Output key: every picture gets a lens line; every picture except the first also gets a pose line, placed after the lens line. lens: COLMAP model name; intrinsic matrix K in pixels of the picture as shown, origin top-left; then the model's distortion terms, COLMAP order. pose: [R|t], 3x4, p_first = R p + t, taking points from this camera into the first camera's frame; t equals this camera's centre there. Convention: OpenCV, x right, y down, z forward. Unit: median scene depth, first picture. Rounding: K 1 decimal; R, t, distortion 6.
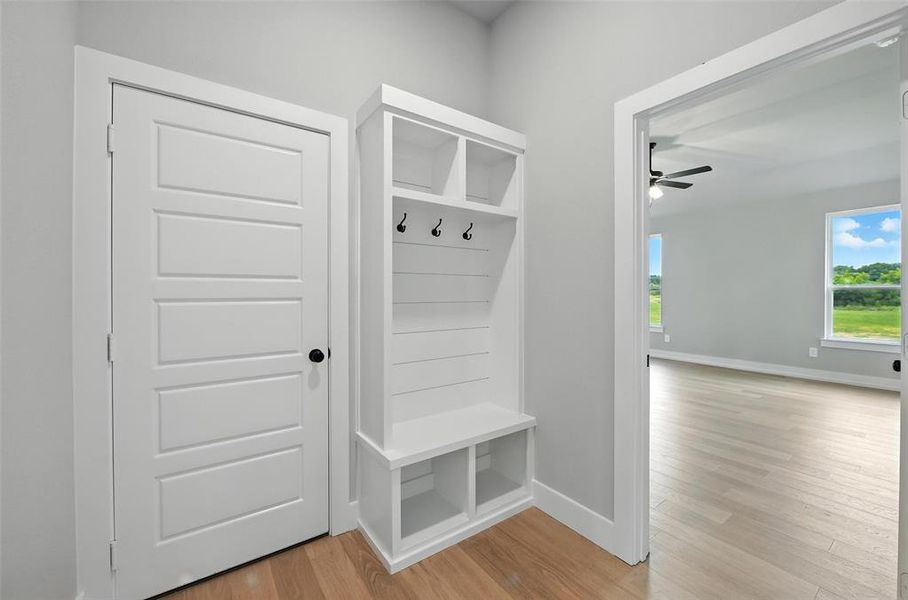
lens RADIAL K [[367.5, 0, 455.4], [0, 367.5, 295.8], [0, 0, 1]] dist [-0.001149, -0.000056]
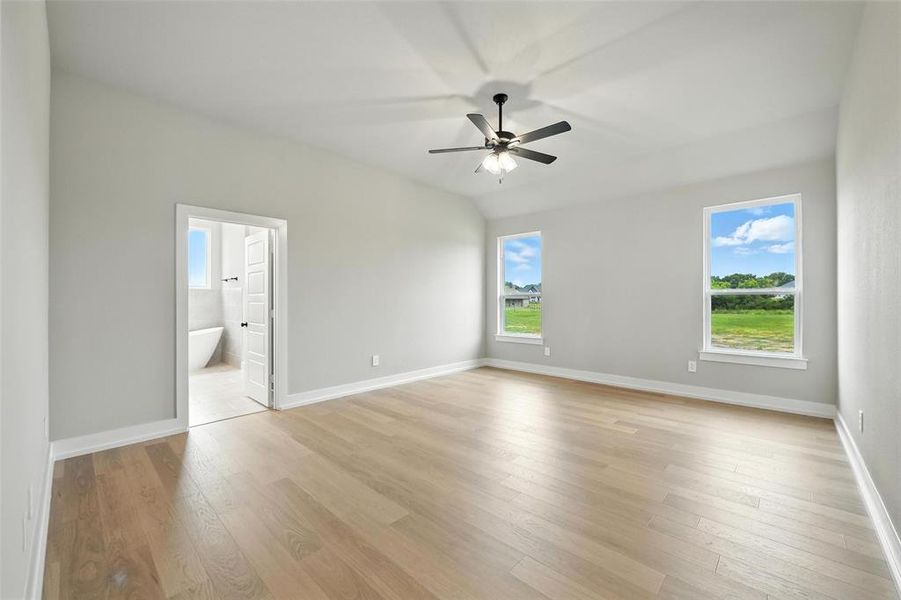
lens RADIAL K [[362.2, 0, 454.2], [0, 362.2, 298.4], [0, 0, 1]] dist [-0.008524, -0.000232]
pose [[0.981438, -0.003185, 0.191754, 0.251509], [0.005491, 0.999919, -0.011495, -0.000225], [-0.191701, 0.012334, 0.981376, 0.260893]]
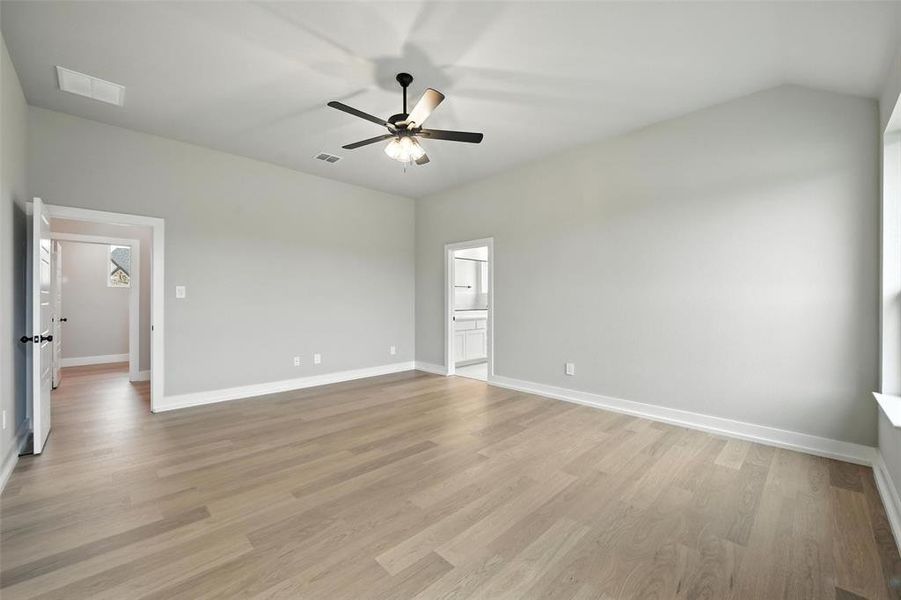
lens RADIAL K [[358.8, 0, 455.0], [0, 358.8, 300.5], [0, 0, 1]] dist [-0.007821, -0.000054]
pose [[0.152455, -0.002280, -0.988308, 1.003555], [-0.010223, 0.999940, -0.003883, -0.001325], [0.988258, 0.010696, 0.152423, 0.838217]]
